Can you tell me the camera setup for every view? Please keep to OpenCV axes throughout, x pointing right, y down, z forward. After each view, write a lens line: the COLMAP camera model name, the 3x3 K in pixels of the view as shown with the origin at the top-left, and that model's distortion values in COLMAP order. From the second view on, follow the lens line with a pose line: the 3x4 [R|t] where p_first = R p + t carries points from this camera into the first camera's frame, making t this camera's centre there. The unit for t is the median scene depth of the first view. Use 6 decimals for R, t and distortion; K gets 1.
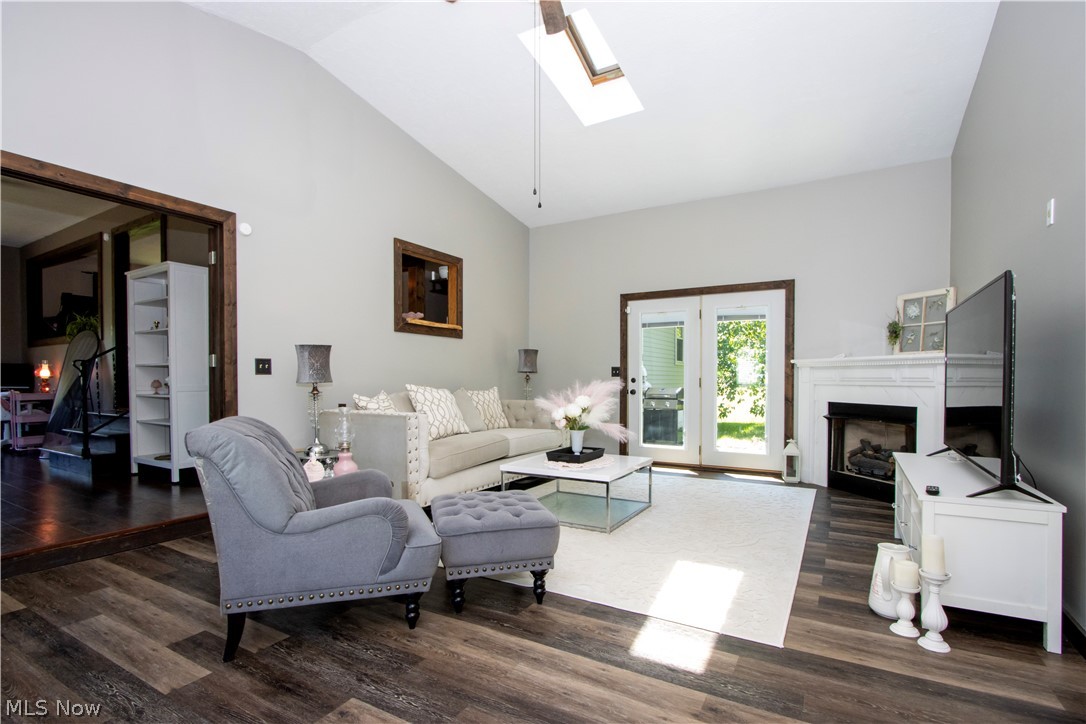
lens RADIAL K [[519.2, 0, 541.8], [0, 519.2, 379.8], [0, 0, 1]] dist [-0.017320, 0.000305]
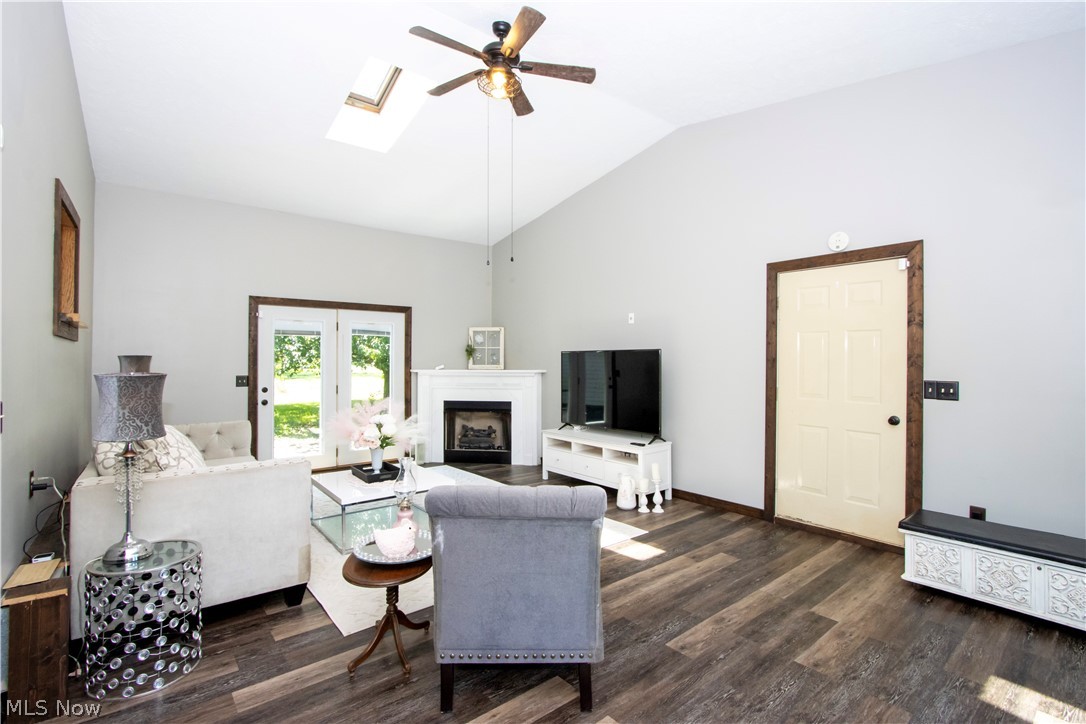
lens RADIAL K [[502.8, 0, 539.9], [0, 502.8, 357.9], [0, 0, 1]] dist [-0.018533, 0.000657]
pose [[0.348831, 0.004465, 0.937175, -0.773550], [0.001364, 0.999985, -0.005272, -0.080712], [-0.937185, 0.003118, 0.348819, 0.354054]]
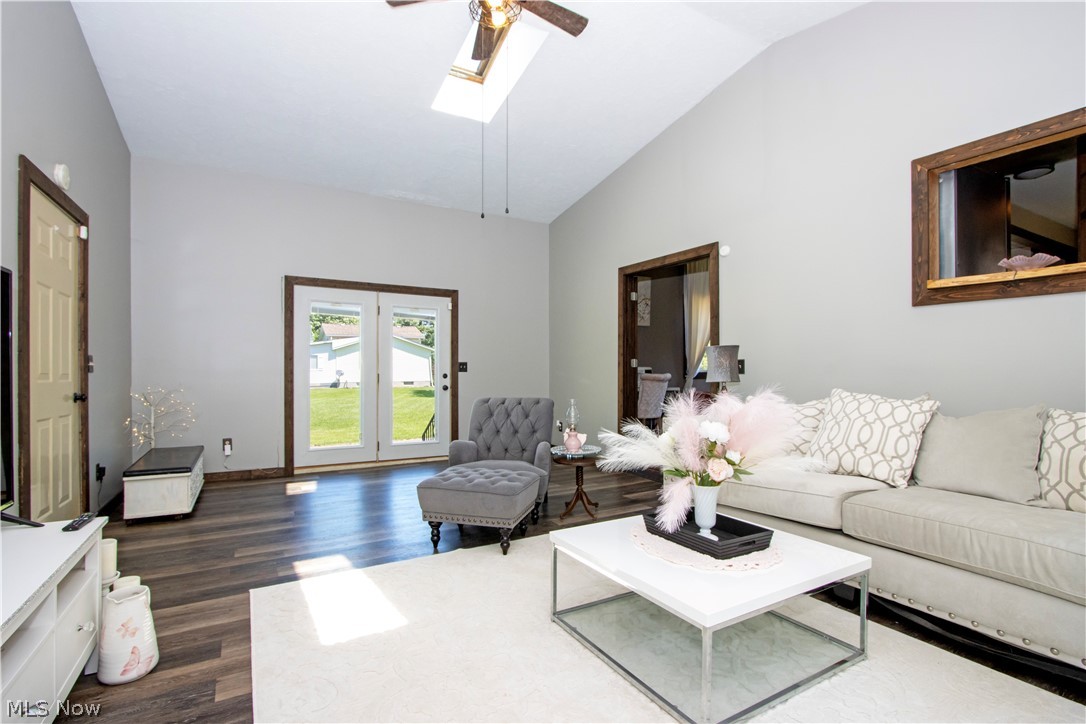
lens RADIAL K [[502.8, 0, 539.9], [0, 502.8, 357.9], [0, 0, 1]] dist [-0.018533, 0.000657]
pose [[-0.488967, -0.013652, -0.872196, 0.611345], [0.002636, 0.999850, -0.017129, -0.025381], [0.872298, -0.010675, -0.488857, 1.138366]]
